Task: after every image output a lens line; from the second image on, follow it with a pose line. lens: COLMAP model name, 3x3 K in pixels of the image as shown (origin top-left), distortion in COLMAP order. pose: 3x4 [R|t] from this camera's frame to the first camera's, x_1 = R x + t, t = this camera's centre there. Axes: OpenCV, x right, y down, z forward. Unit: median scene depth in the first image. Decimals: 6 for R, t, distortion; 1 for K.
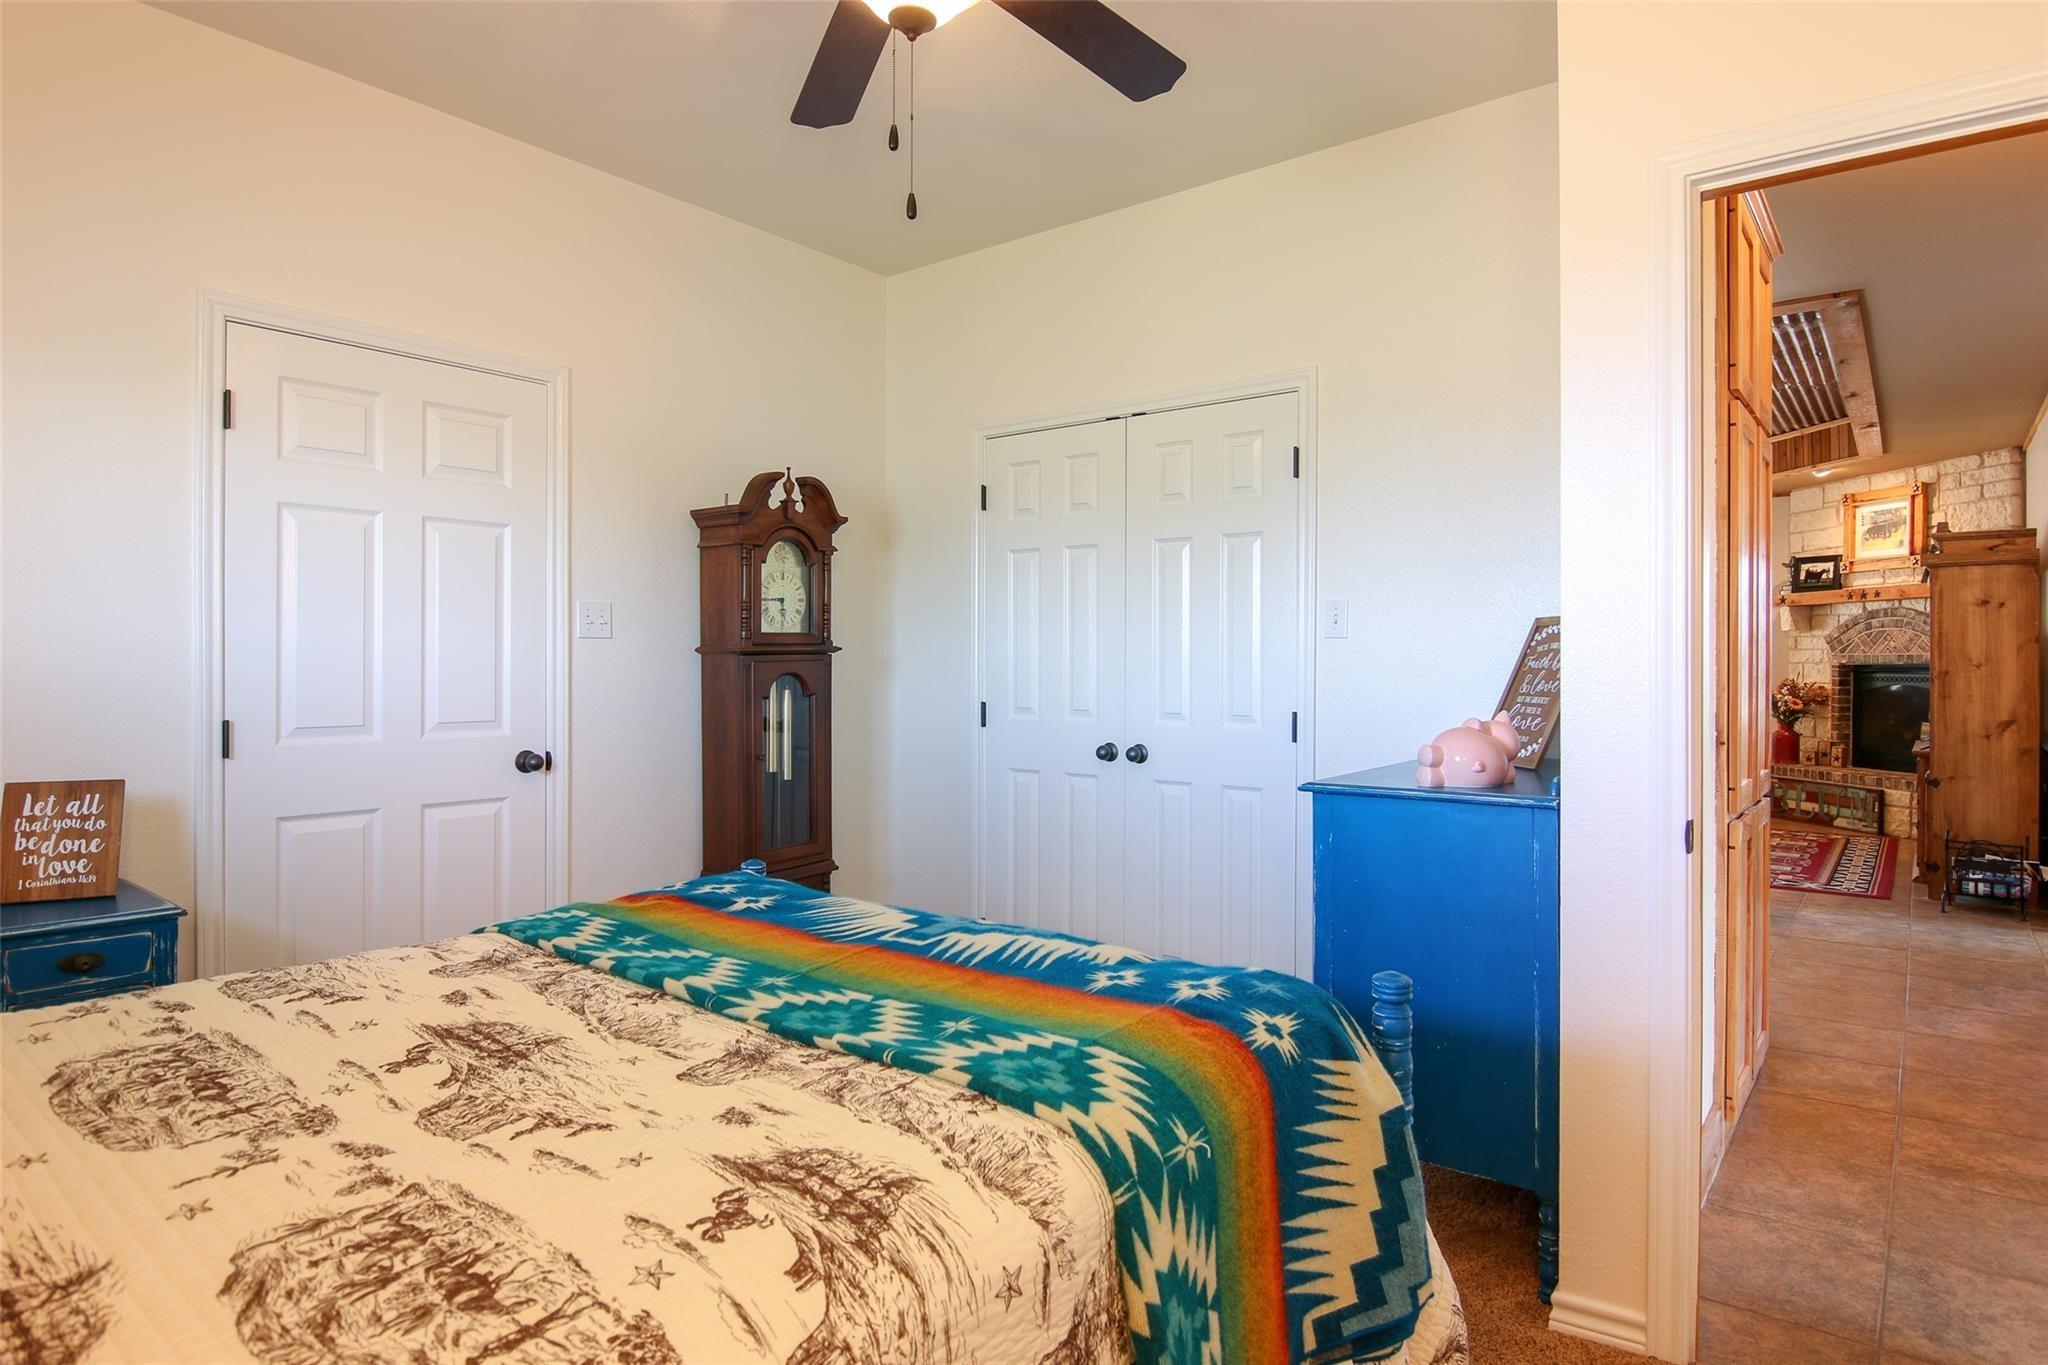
lens RADIAL K [[1150.0, 0, 1026.2], [0, 1150.0, 670.7], [0, 0, 1]] dist [-0.027036, -0.000059]
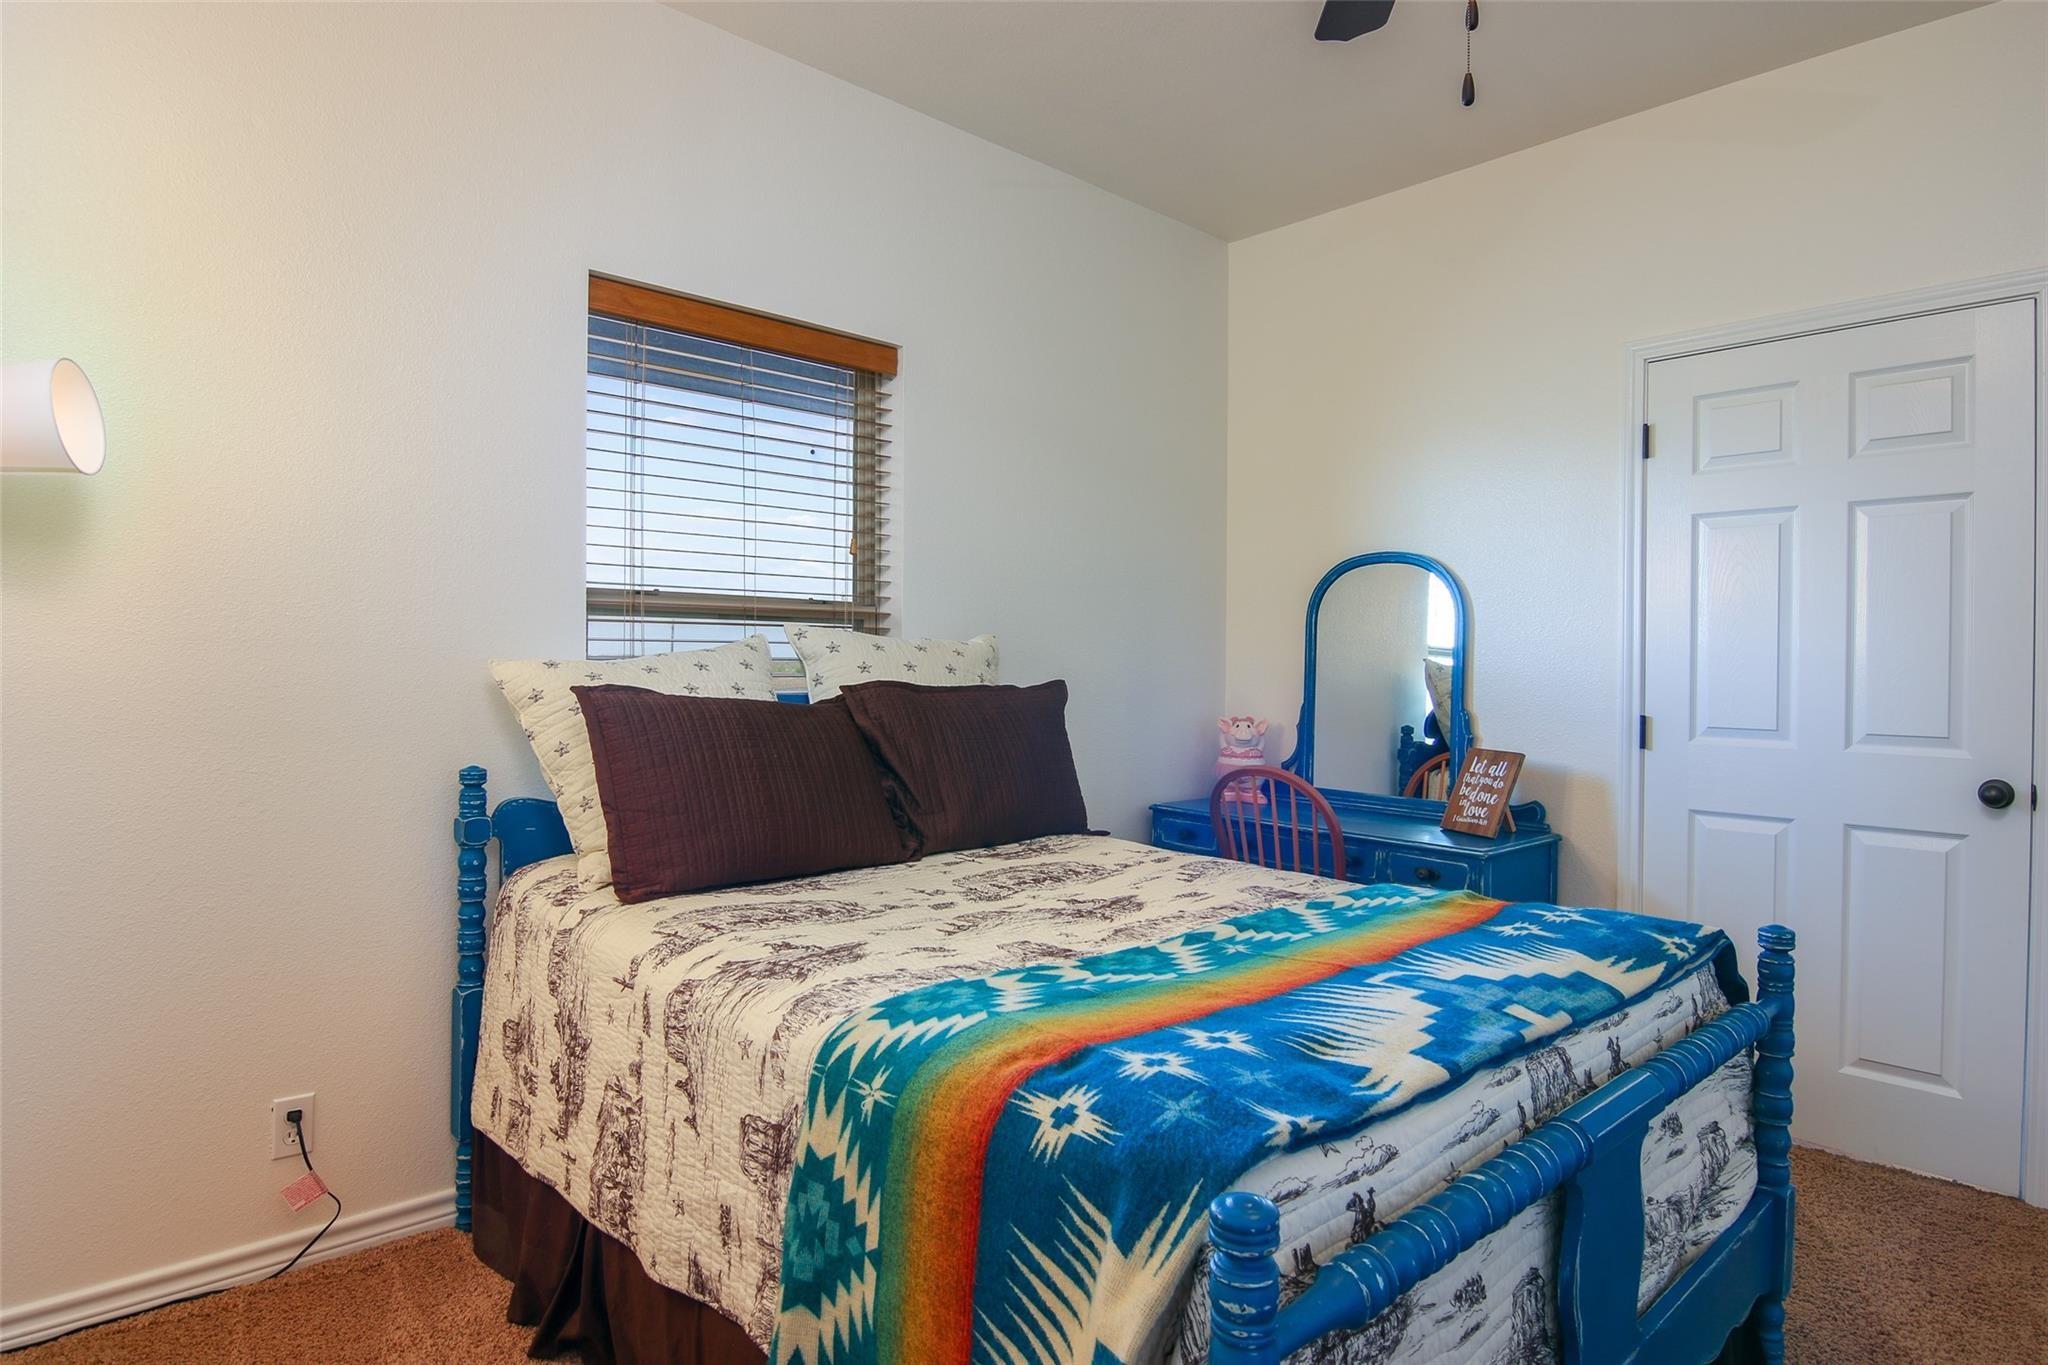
lens RADIAL K [[1132.6, 0, 1024.0], [0, 1132.6, 682.5], [0, 0, 1]] dist [0.001897, 0.000408]
pose [[-0.160548, 0.014281, -0.986925, 0.605403], [-0.016168, 0.999723, 0.017096, 0.001759], [0.986896, 0.018701, -0.160272, 0.671553]]
